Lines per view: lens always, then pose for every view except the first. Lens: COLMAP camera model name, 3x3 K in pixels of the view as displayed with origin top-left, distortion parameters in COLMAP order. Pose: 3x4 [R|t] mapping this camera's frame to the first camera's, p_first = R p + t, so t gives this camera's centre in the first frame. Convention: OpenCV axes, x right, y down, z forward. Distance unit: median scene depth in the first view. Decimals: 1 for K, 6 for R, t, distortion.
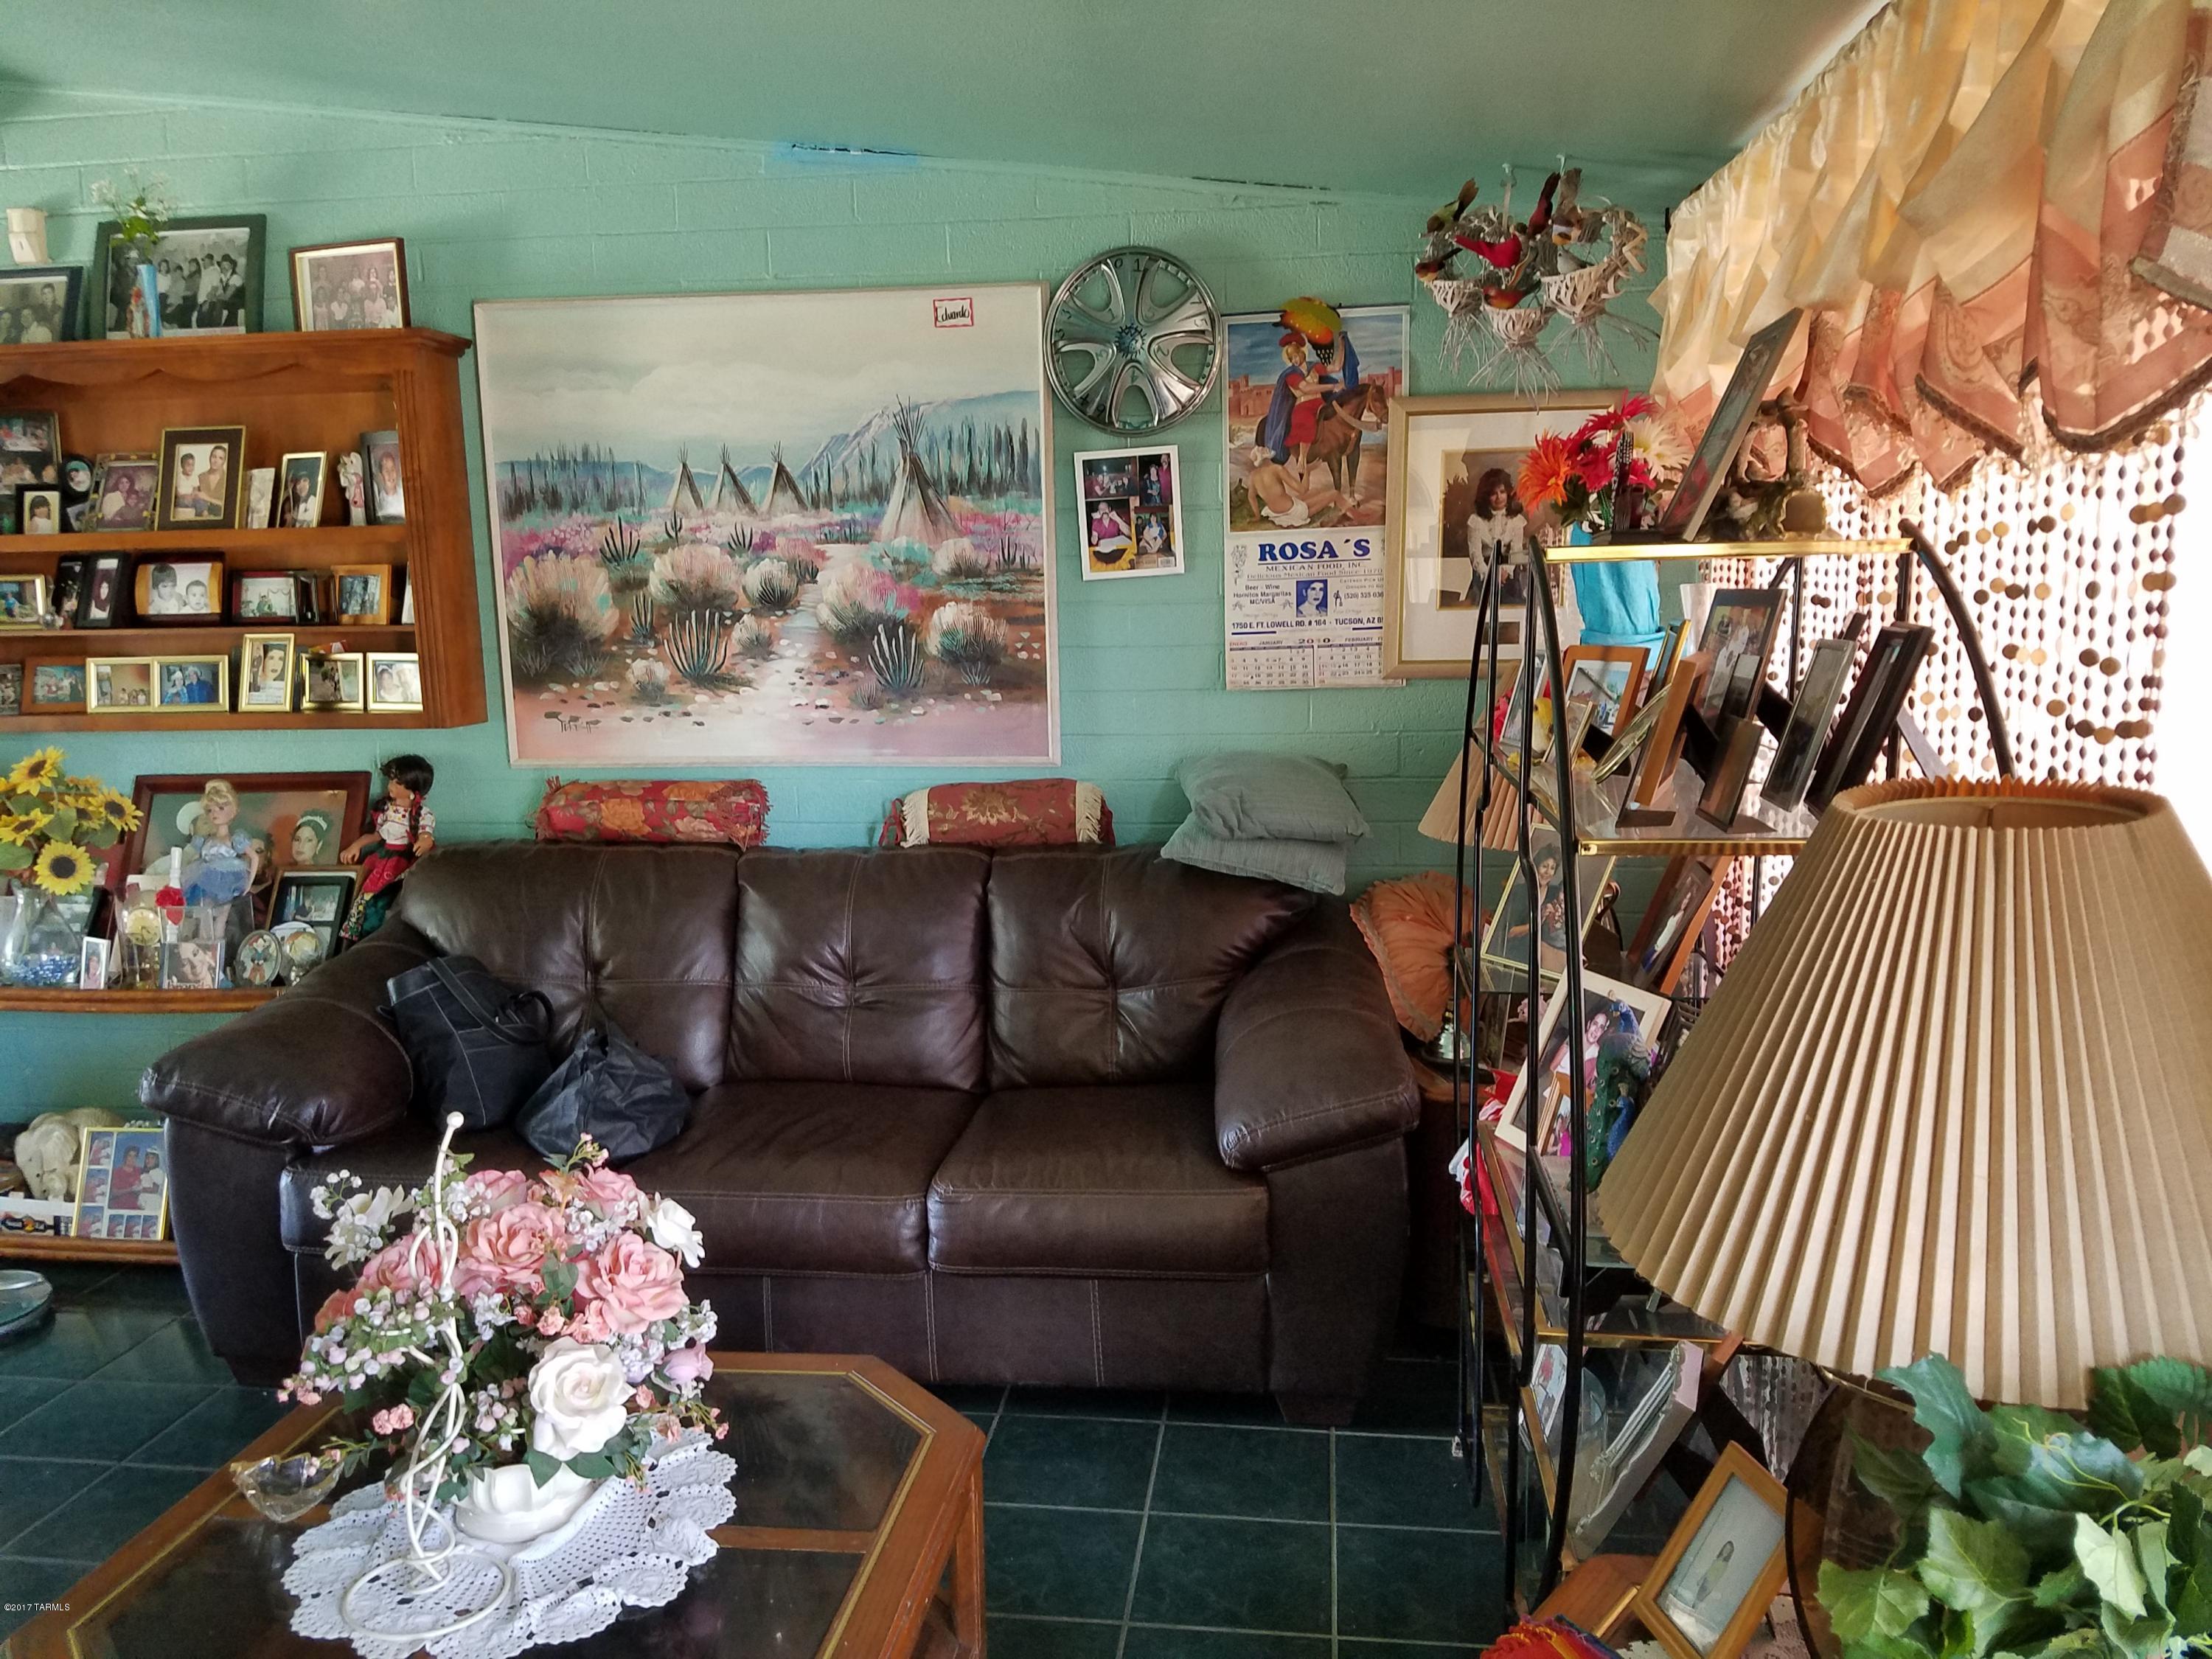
lens RADIAL K [[1725.9, 0, 1104.1], [0, 1725.9, 845.5], [0, 0, 1]] dist [0.029708, -0.042358]
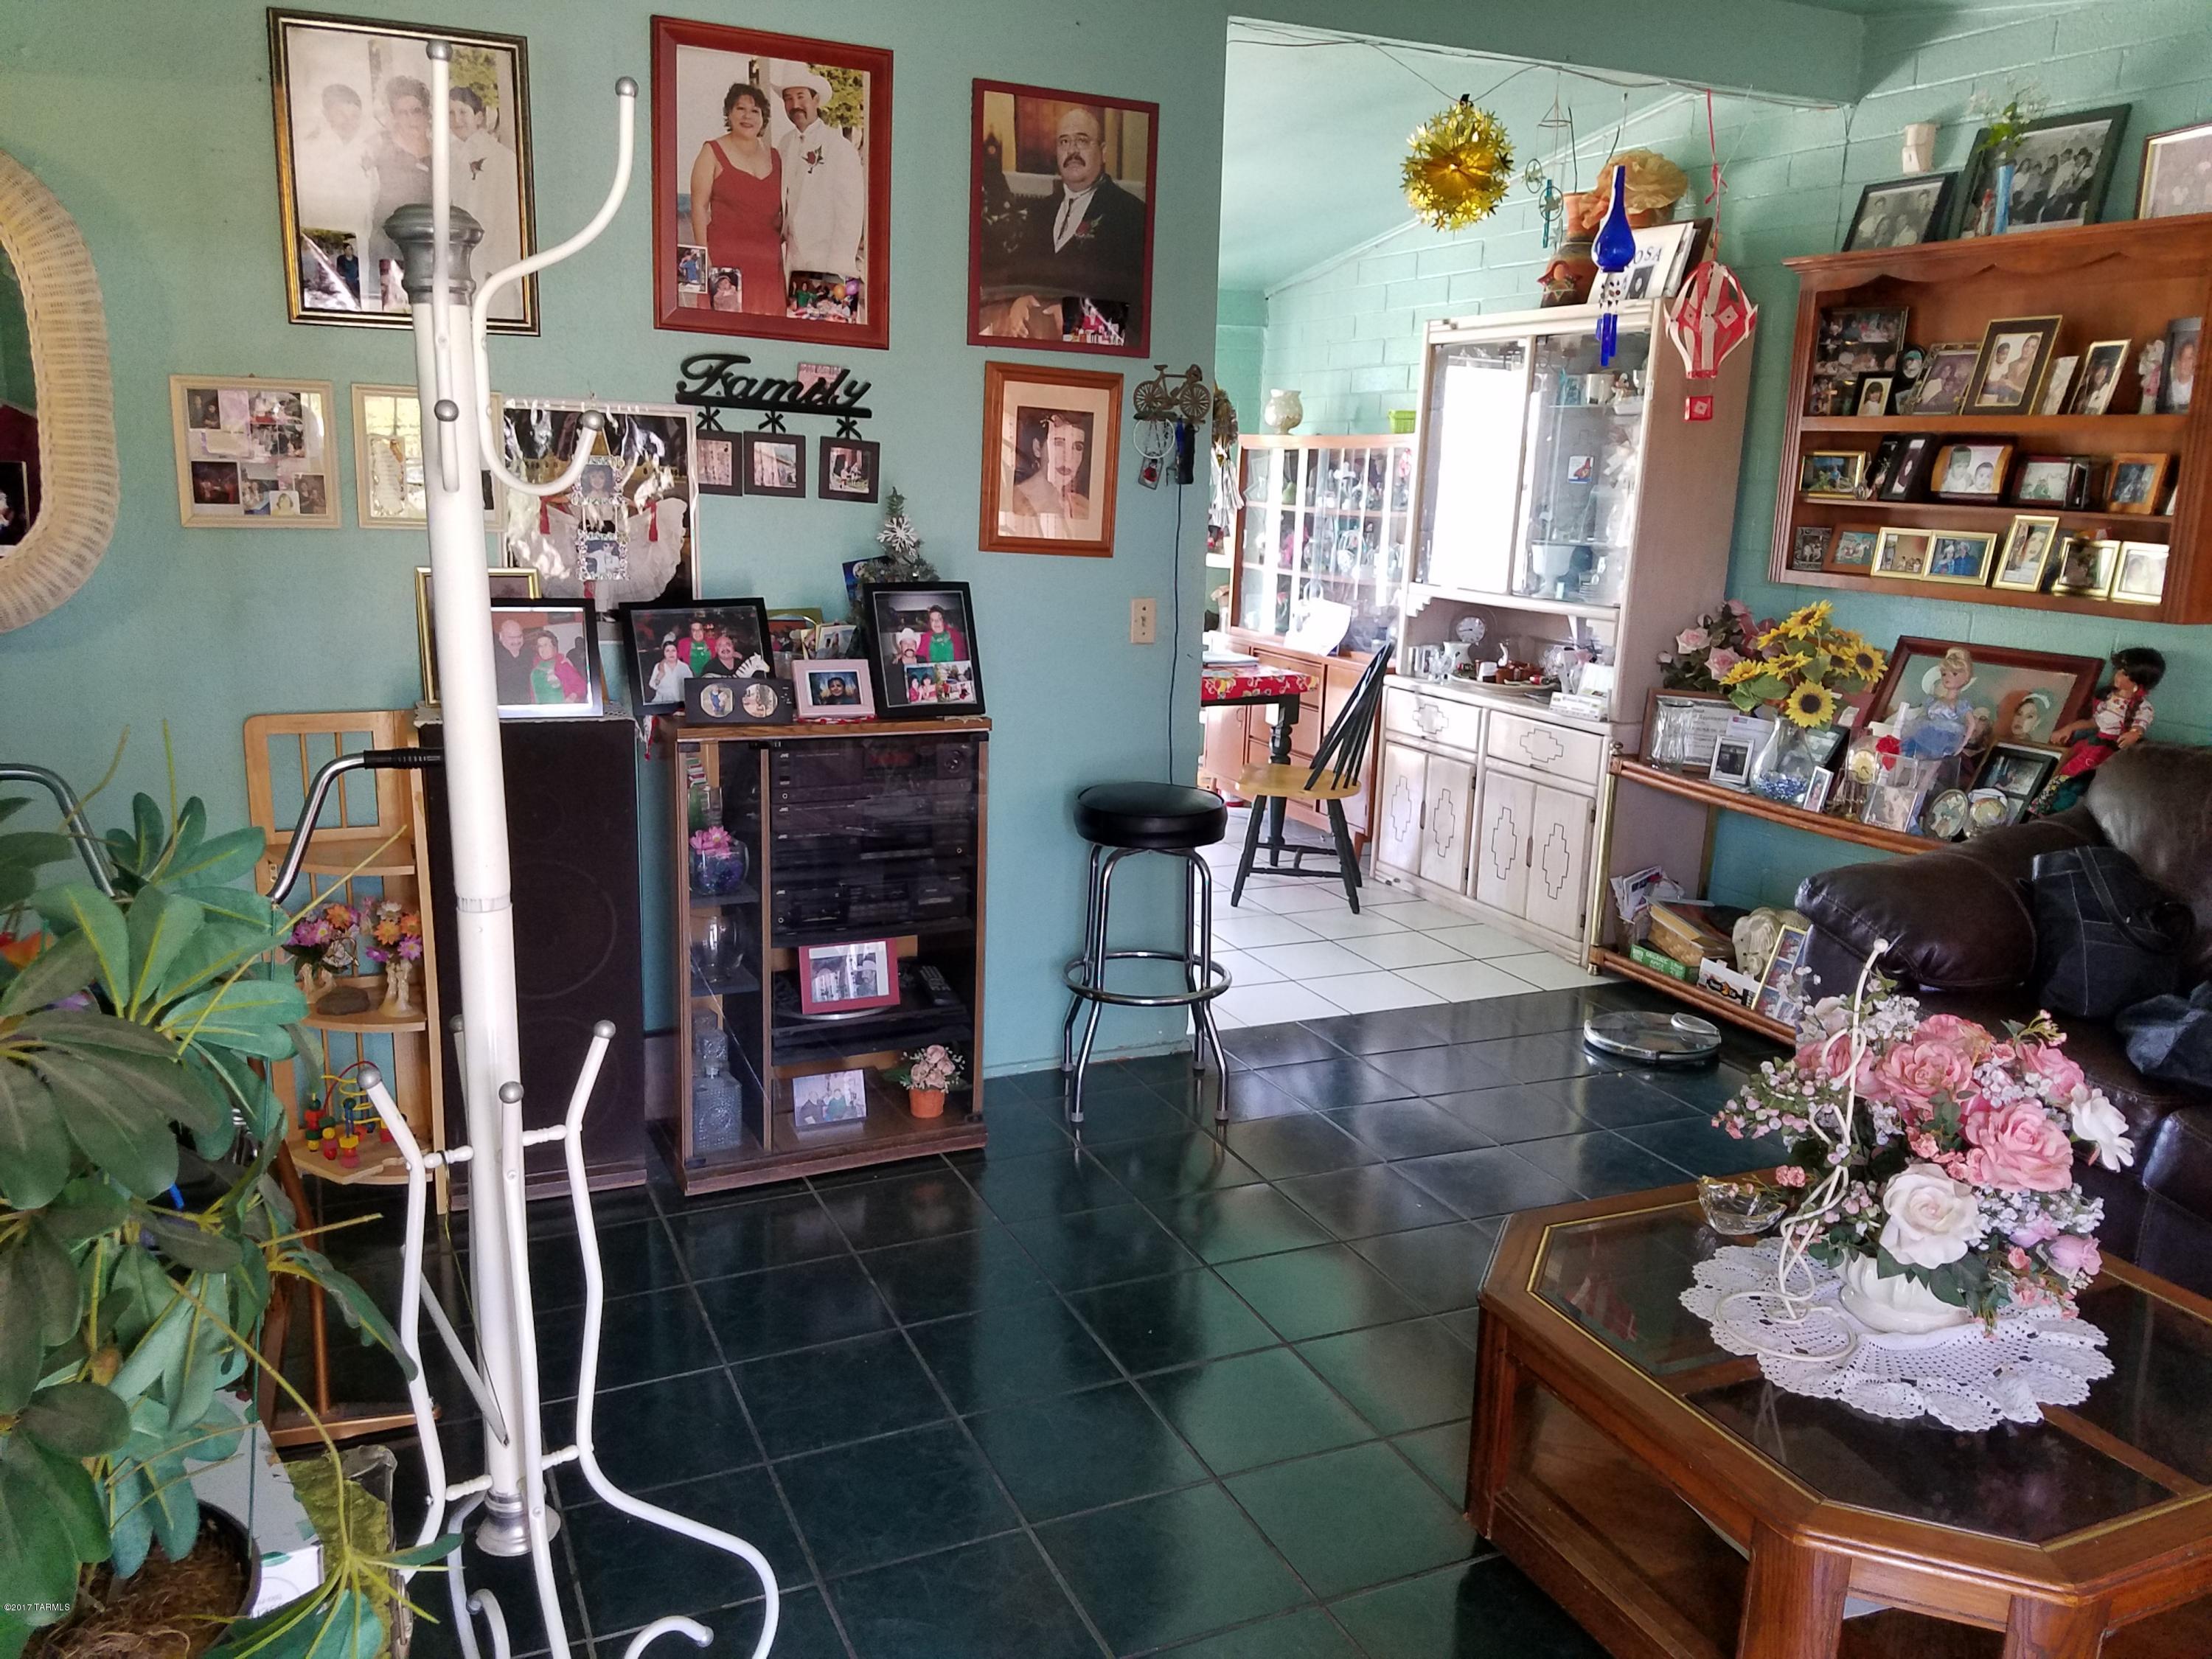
lens RADIAL K [[1725.9, 0, 1124.2], [0, 1725.9, 826.1], [0, 0, 1]] dist [0.029708, -0.042358]
pose [[0.528162, 0.214178, -0.821689, 0.131289], [-0.165438, 0.975079, 0.147820, -0.003009], [0.832872, 0.057866, 0.550433, -0.027449]]
